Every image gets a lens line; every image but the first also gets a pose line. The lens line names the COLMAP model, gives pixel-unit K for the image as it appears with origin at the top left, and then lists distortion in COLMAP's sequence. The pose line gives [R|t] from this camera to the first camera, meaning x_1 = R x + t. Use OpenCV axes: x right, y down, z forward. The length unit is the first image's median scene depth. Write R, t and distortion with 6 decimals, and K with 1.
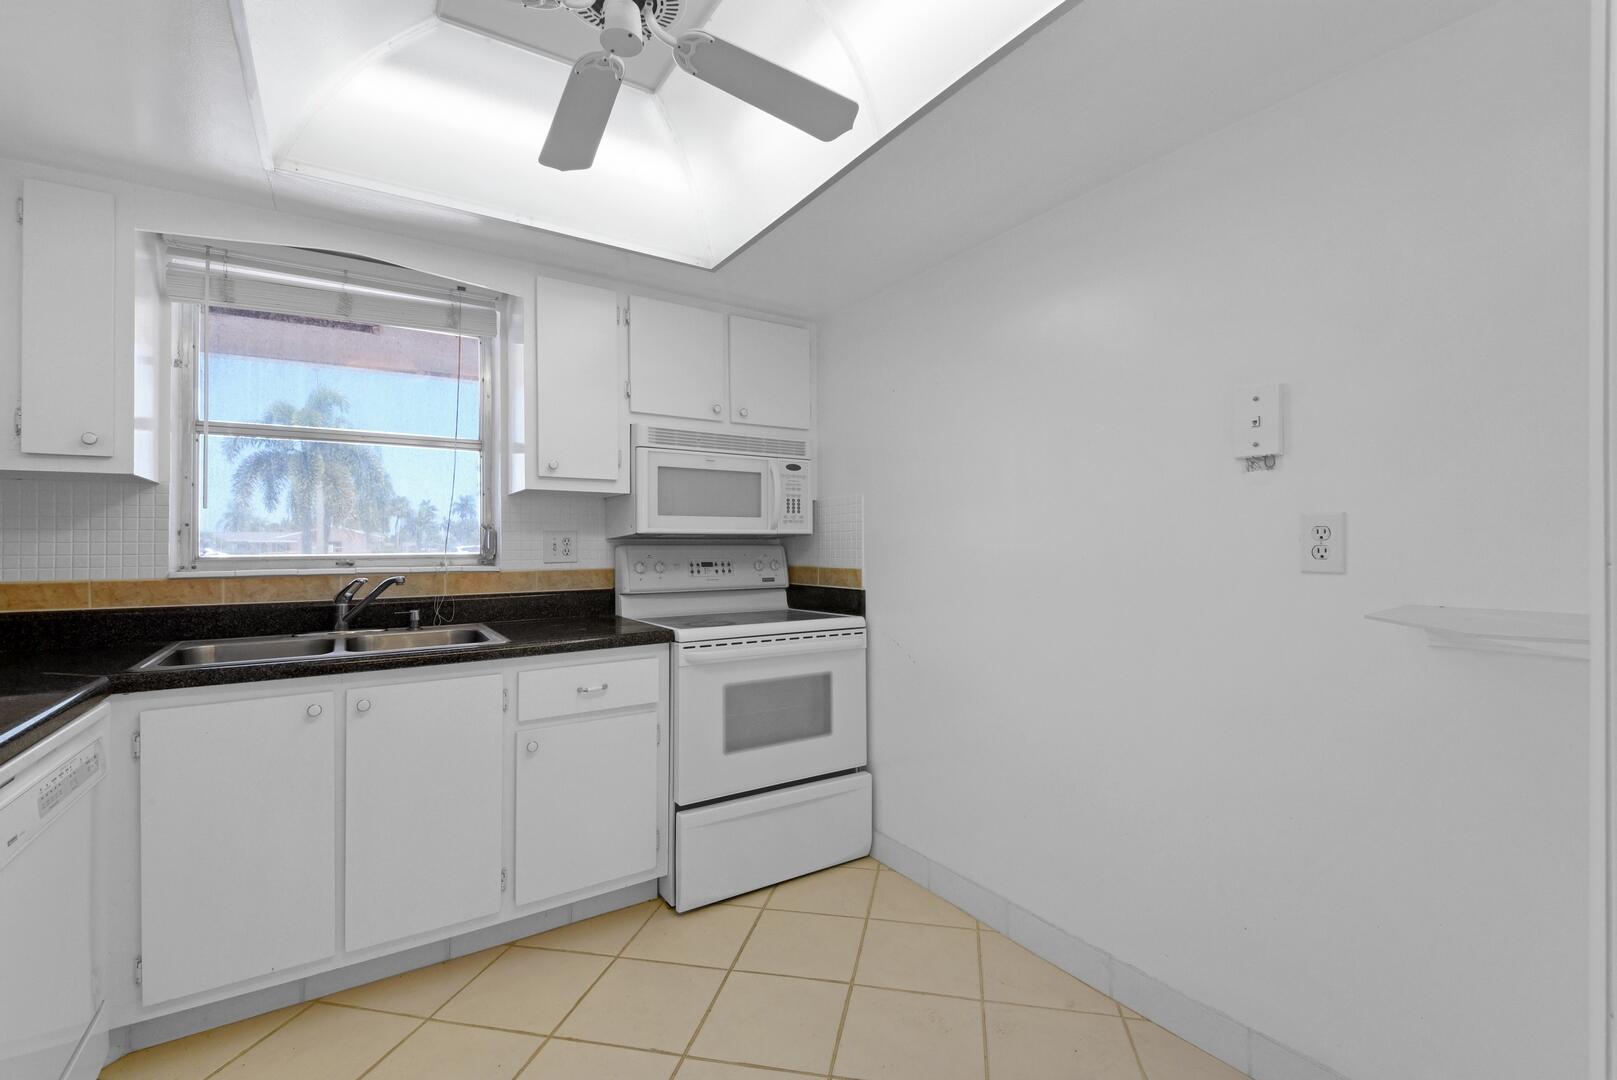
lens RADIAL K [[668.3, 0, 799.3], [0, 668.3, 540.1], [0, 0, 1]] dist [-0.001646, -0.000083]
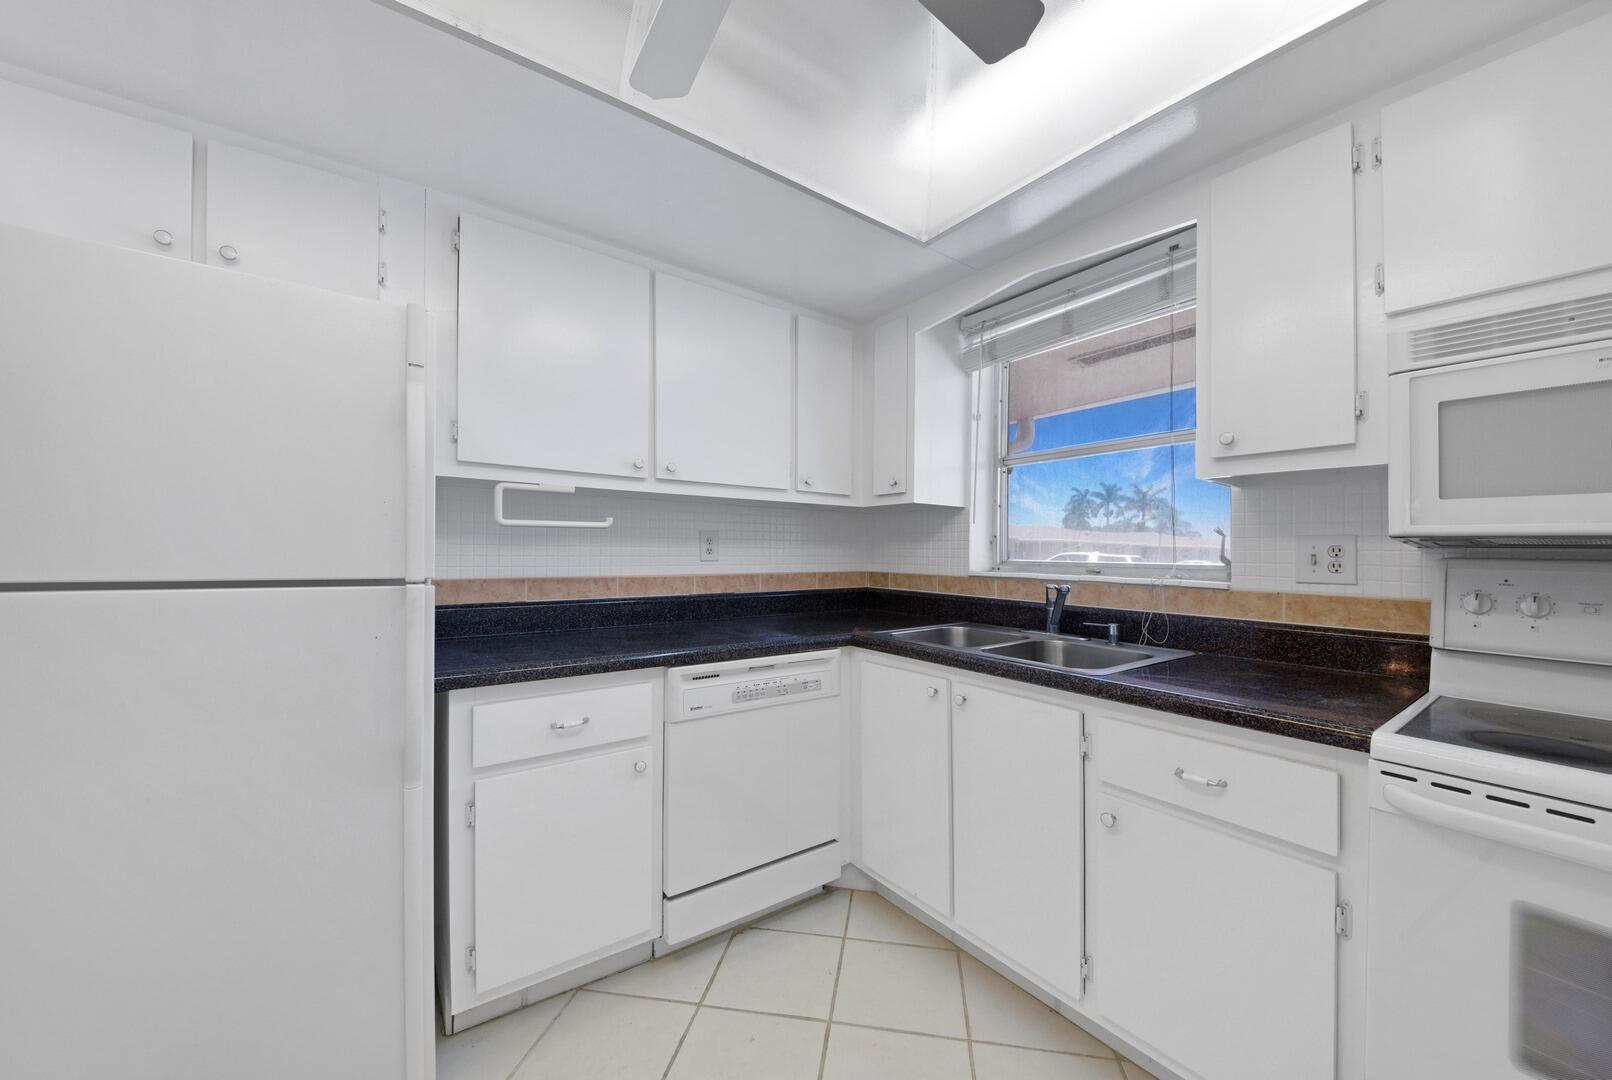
lens RADIAL K [[591.3, 0, 799.4], [0, 591.3, 542.8], [0, 0, 1]] dist [0.006462, -0.000704]
pose [[0.038946, -0.007364, -0.999214, 0.228479], [-0.004225, 0.999963, -0.007534, 0.000560], [0.999232, 0.004515, 0.038914, 0.529588]]
